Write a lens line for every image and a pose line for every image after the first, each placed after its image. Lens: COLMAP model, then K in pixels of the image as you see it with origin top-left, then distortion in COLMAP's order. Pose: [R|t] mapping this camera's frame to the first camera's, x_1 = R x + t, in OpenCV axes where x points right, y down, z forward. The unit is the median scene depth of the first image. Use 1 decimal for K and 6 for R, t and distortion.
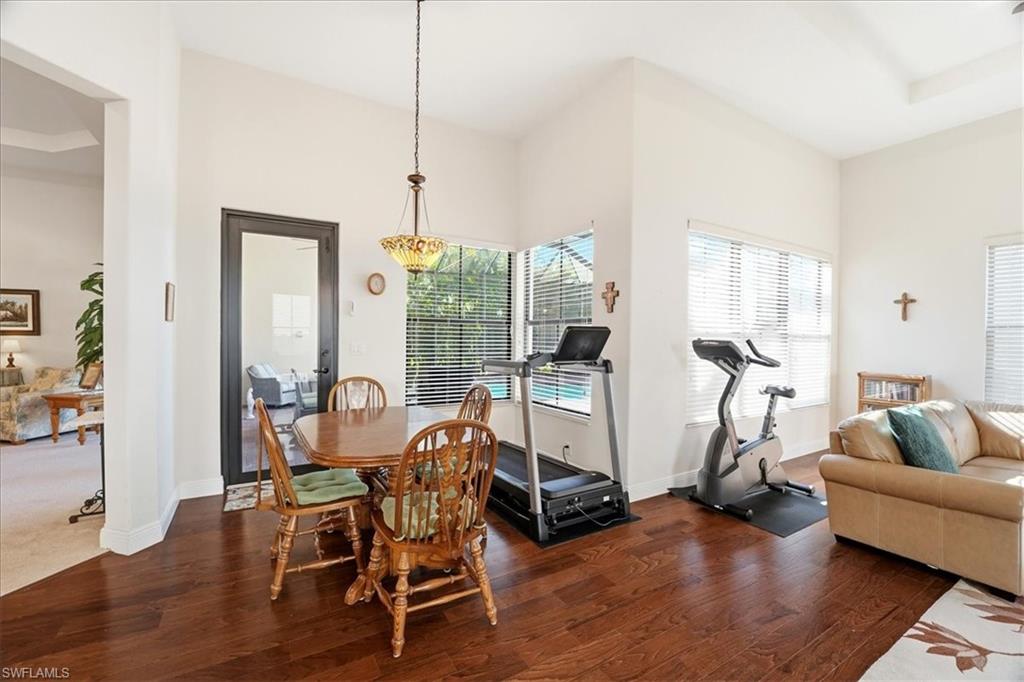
lens RADIAL K [[421.9, 0, 504.5], [0, 421.9, 340.5], [0, 0, 1]] dist [-0.023004, 0.000479]
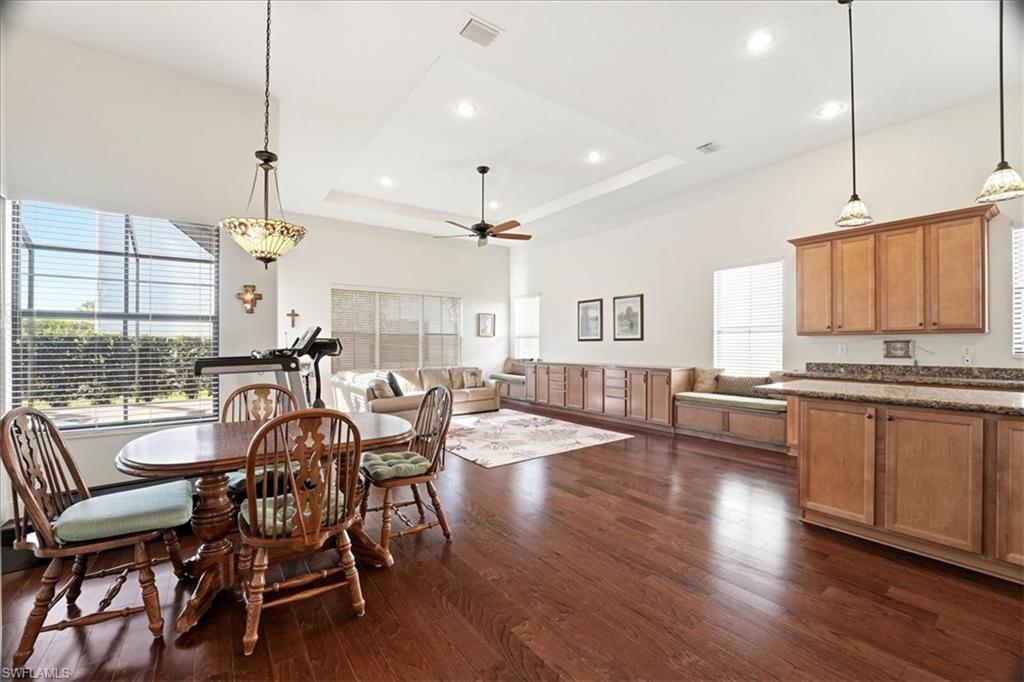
lens RADIAL K [[421.9, 0, 508.0], [0, 421.9, 343.1], [0, 0, 1]] dist [-0.023004, 0.000479]
pose [[-0.099791, -0.006773, 0.994985, -0.887906], [0.009266, 0.999927, 0.007735, 0.008080], [-0.994965, 0.009991, -0.099721, 0.453909]]
